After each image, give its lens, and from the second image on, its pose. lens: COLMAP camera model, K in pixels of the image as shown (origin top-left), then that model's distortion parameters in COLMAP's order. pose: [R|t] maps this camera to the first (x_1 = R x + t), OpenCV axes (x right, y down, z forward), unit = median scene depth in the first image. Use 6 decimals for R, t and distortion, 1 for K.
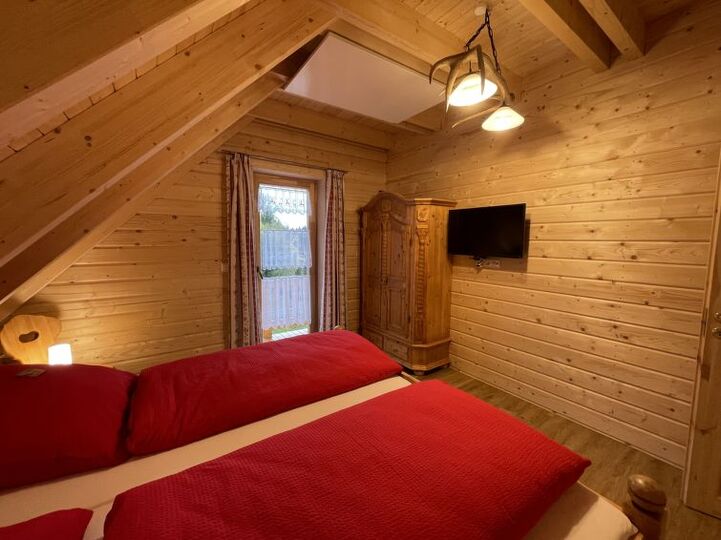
lens RADIAL K [[290.2, 0, 359.9], [0, 290.2, 267.1], [0, 0, 1]] dist [-0.002839, -0.000225]
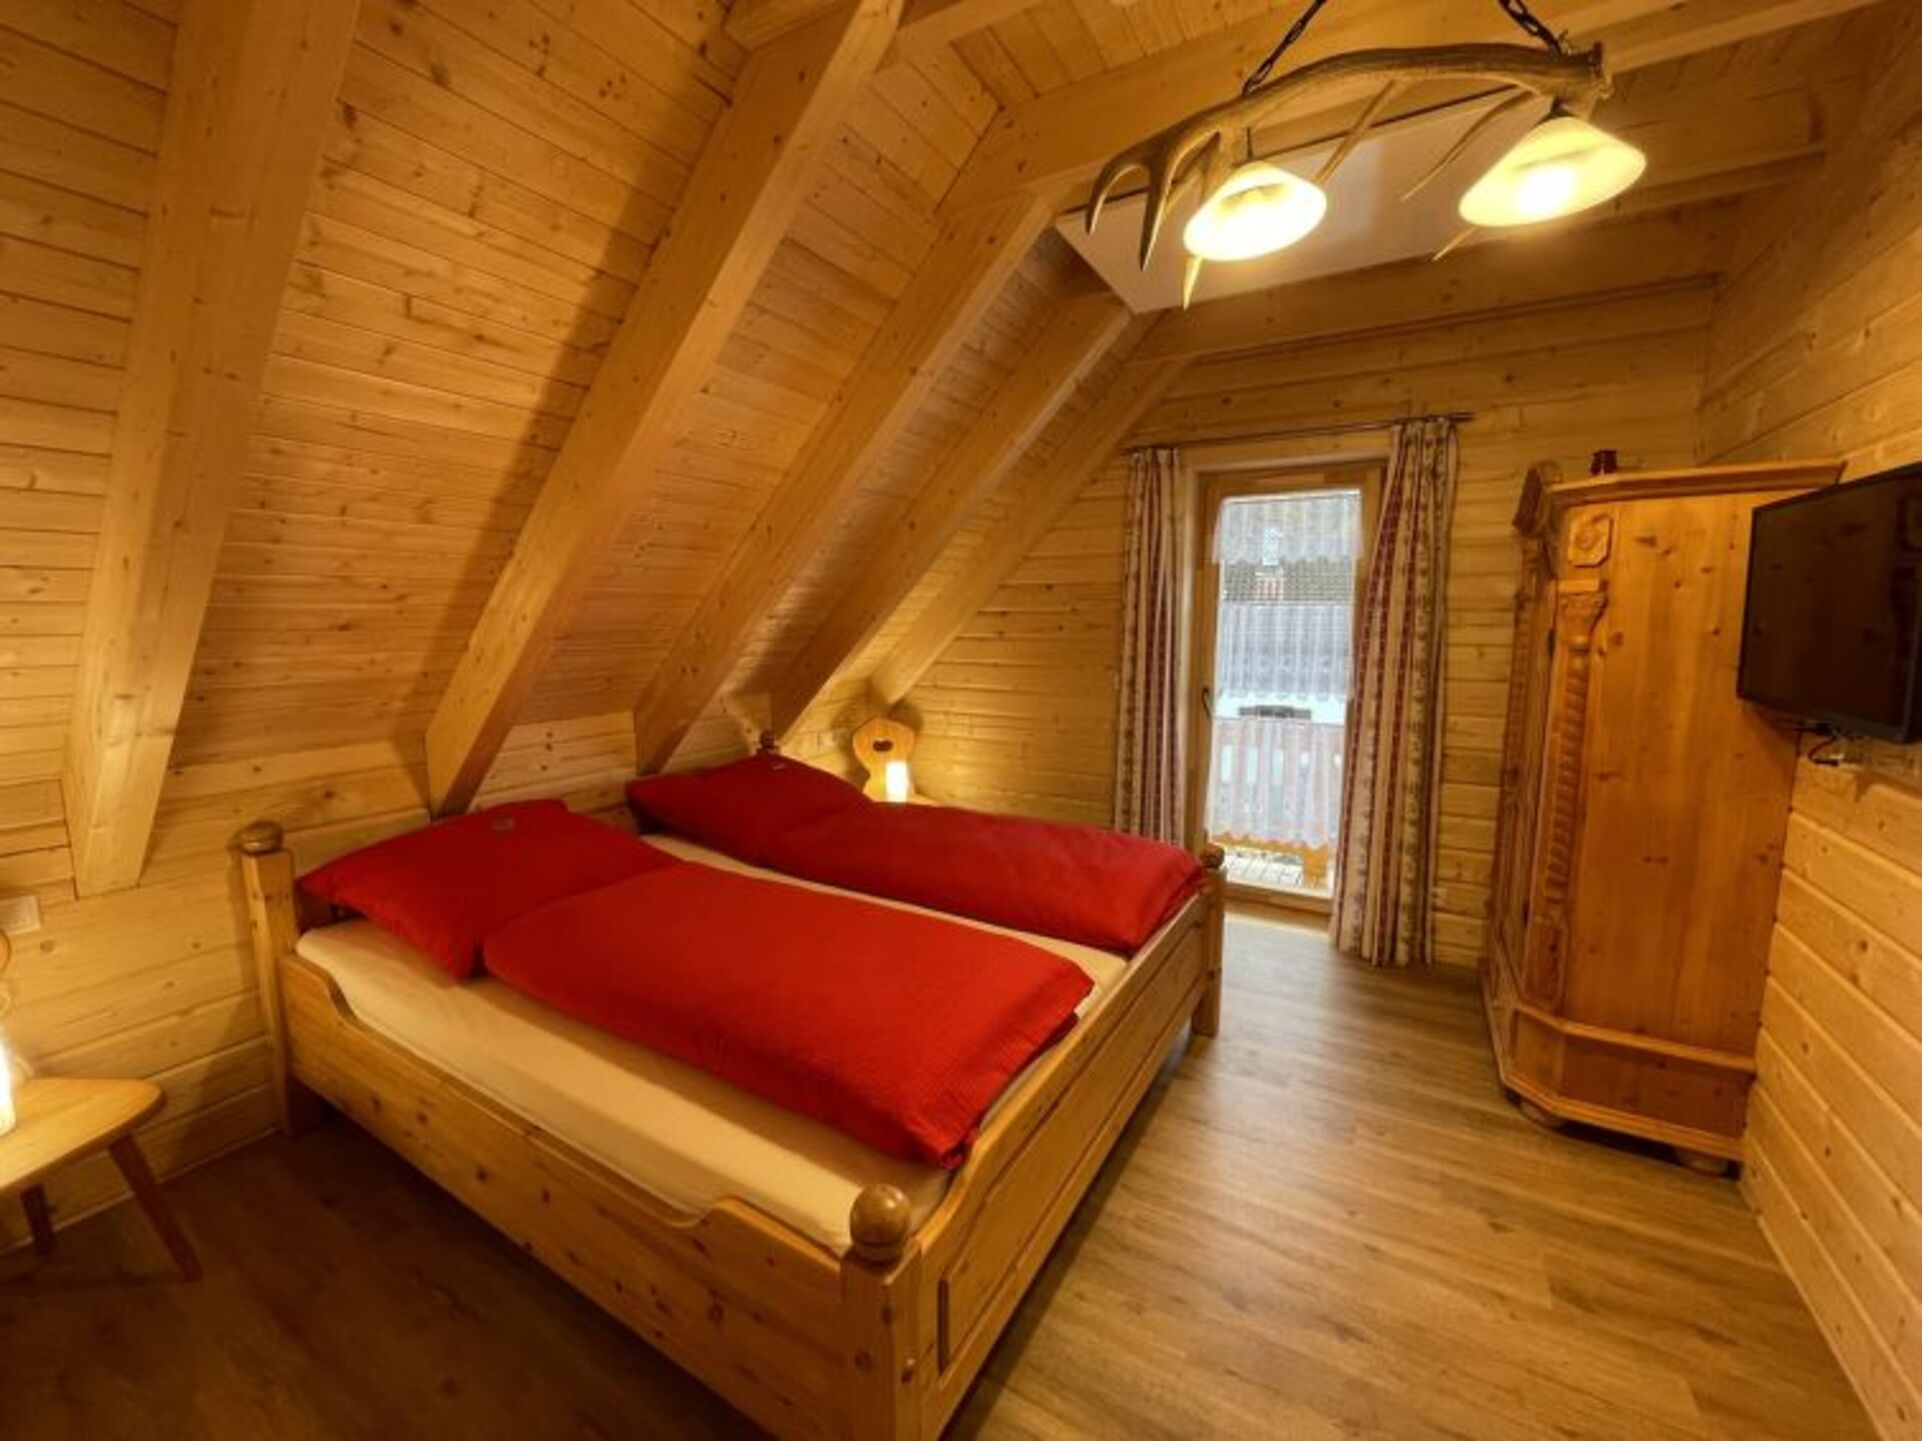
lens RADIAL K [[773.5, 0, 959.4], [0, 773.5, 712.9], [0, 0, 1]] dist [-0.002839, -0.000225]
pose [[0.427888, 0.109298, -0.897199, 0.605682], [-0.081217, 0.993295, 0.082270, -0.033260], [0.900175, 0.037666, 0.433896, 0.166776]]
